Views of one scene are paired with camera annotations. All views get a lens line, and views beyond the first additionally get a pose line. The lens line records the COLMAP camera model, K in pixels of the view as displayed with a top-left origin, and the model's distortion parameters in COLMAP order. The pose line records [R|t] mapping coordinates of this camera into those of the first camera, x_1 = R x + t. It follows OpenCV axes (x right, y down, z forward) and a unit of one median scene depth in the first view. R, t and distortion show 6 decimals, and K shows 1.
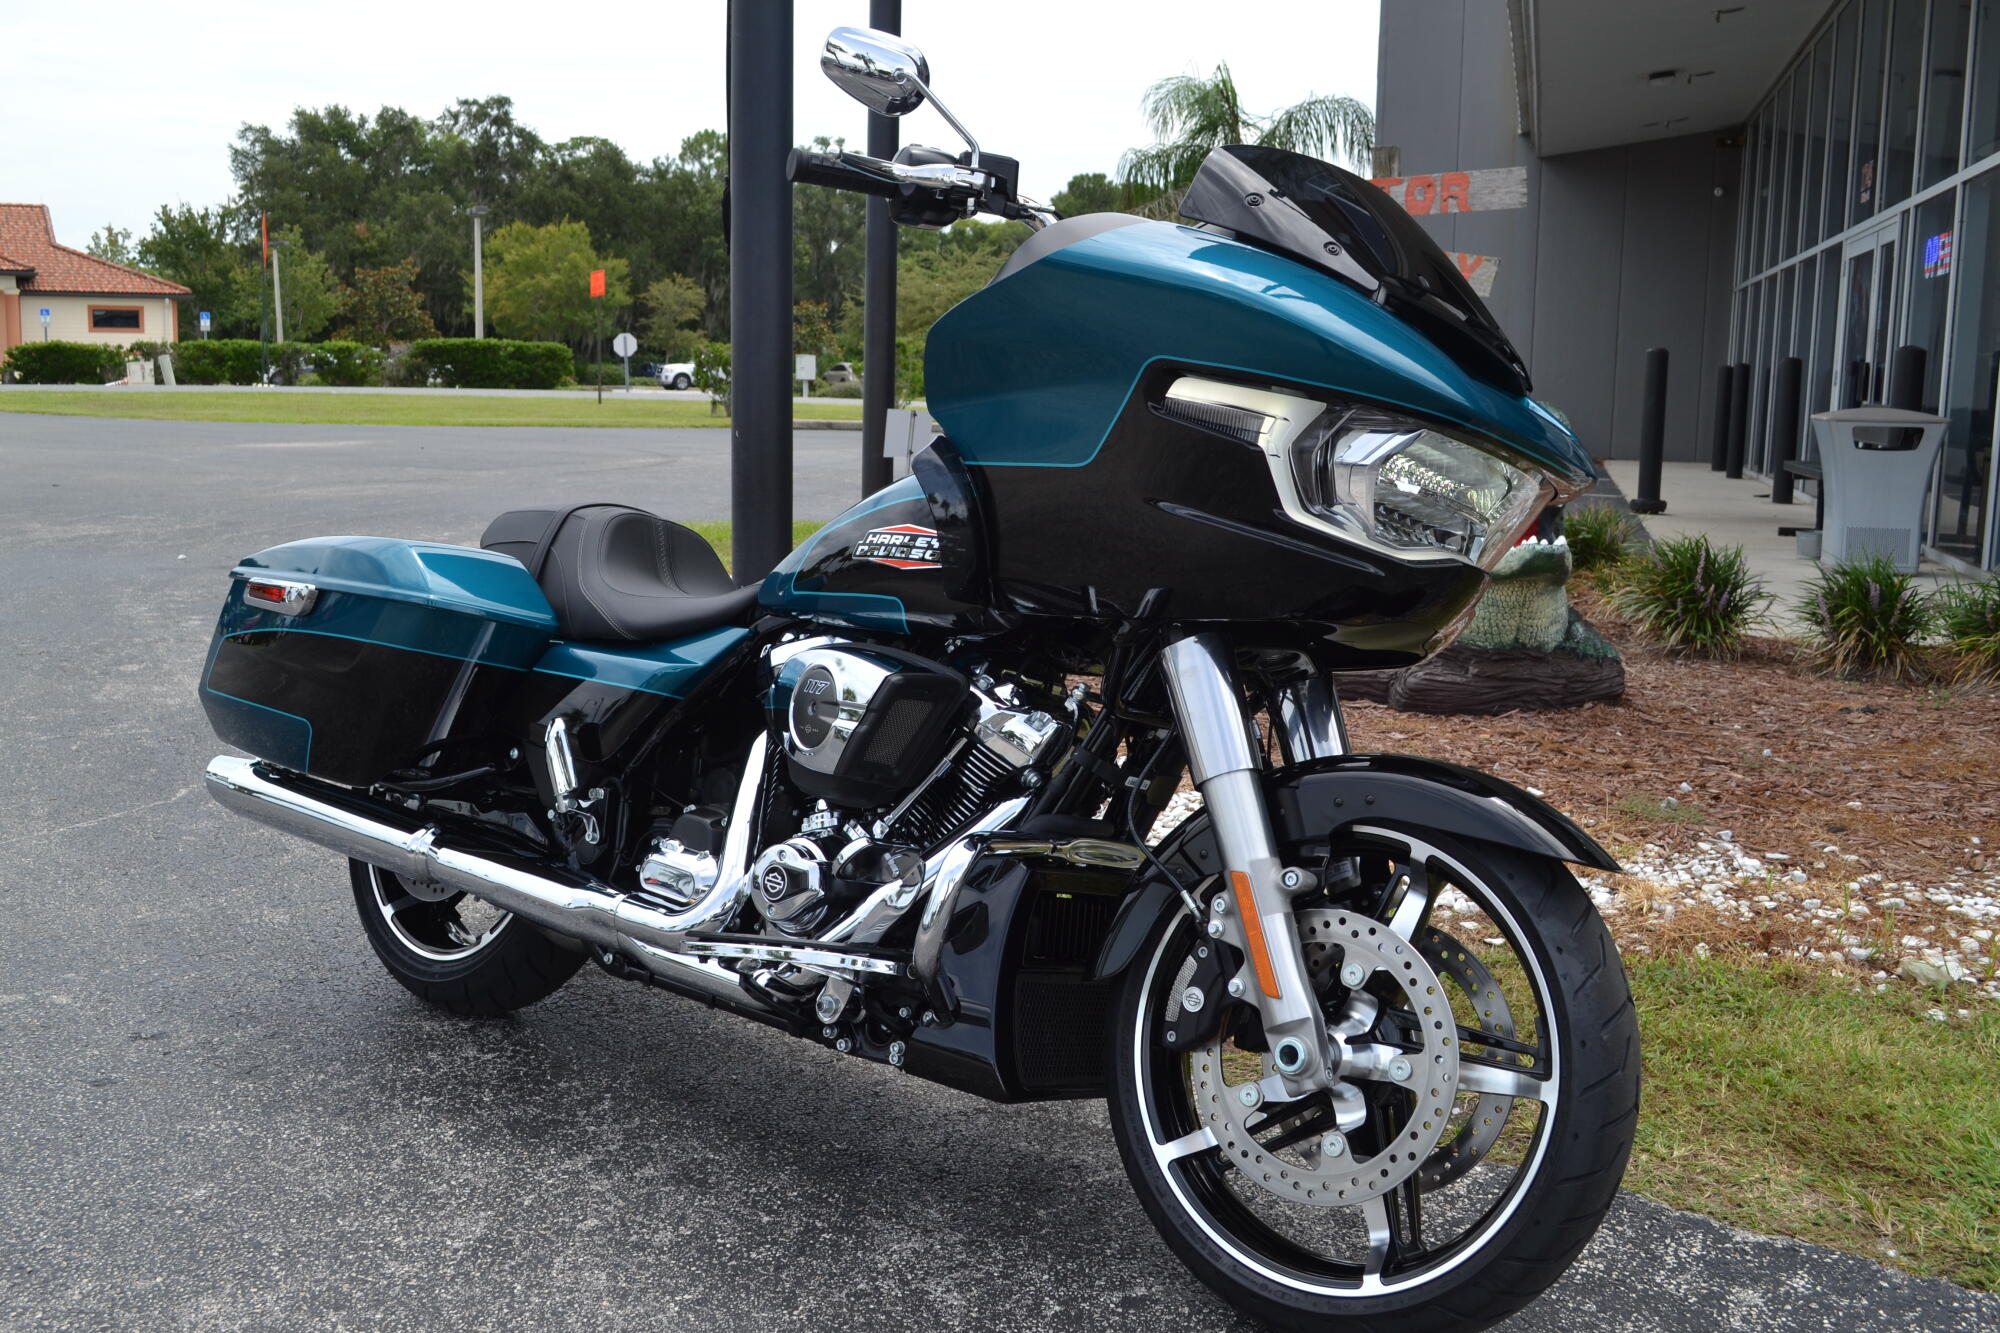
lens RADIAL K [[1904.6, 0, 981.0], [0, 1904.6, 664.0], [0, 0, 1]] dist [-0.071791, 0.022825]
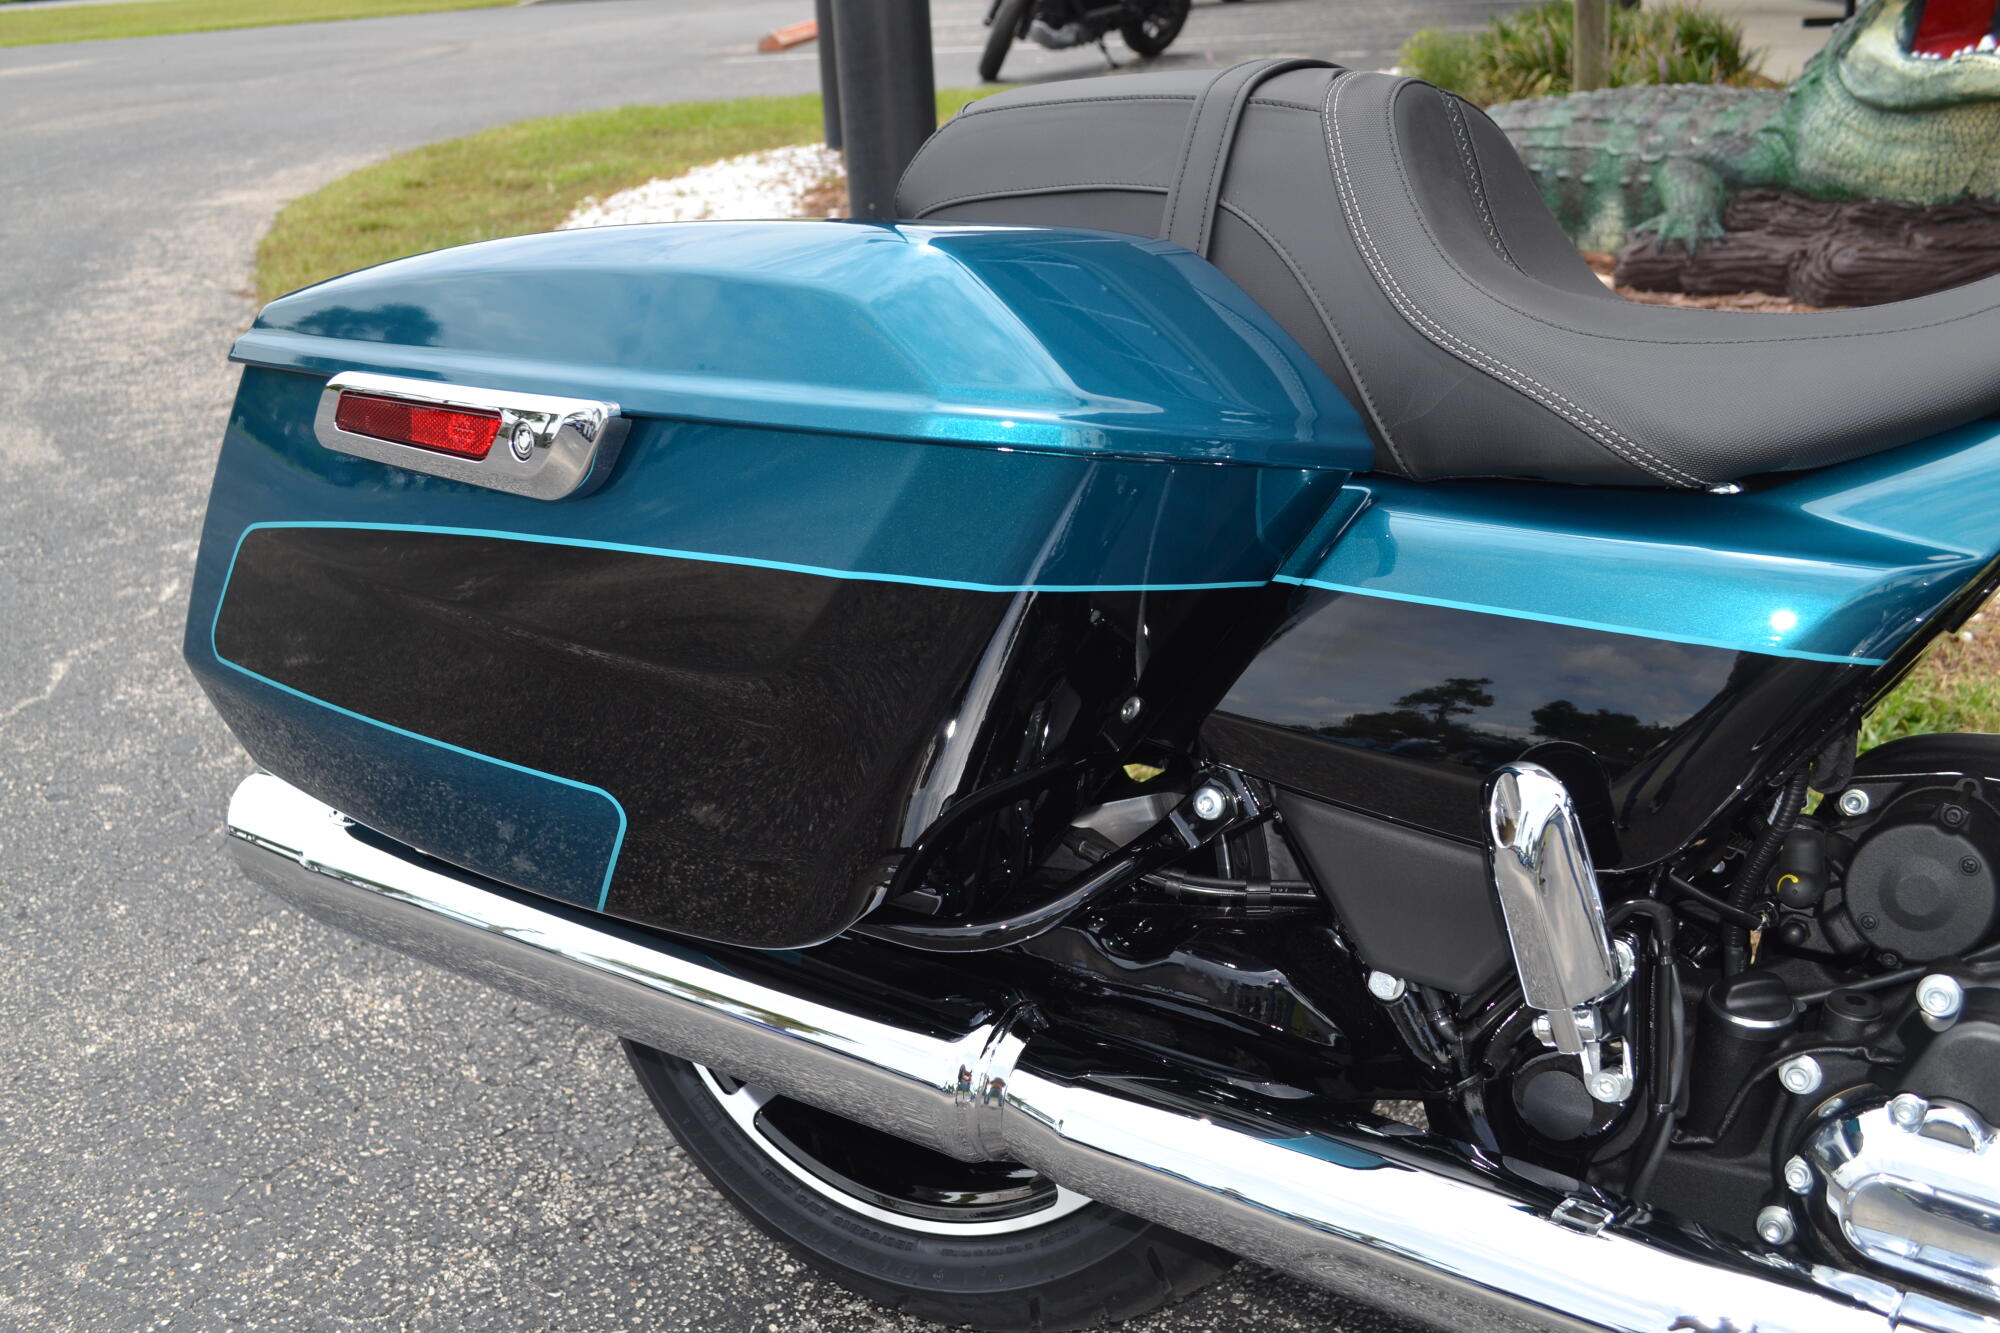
lens RADIAL K [[1904.6, 0, 981.0], [0, 1904.6, 664.0], [0, 0, 1]] dist [-0.071791, 0.022825]
pose [[0.988921, -0.115366, 0.093409, -0.279614], [0.091650, 0.969538, 0.227146, -0.055991], [-0.116769, -0.216069, 0.969371, 0.576166]]
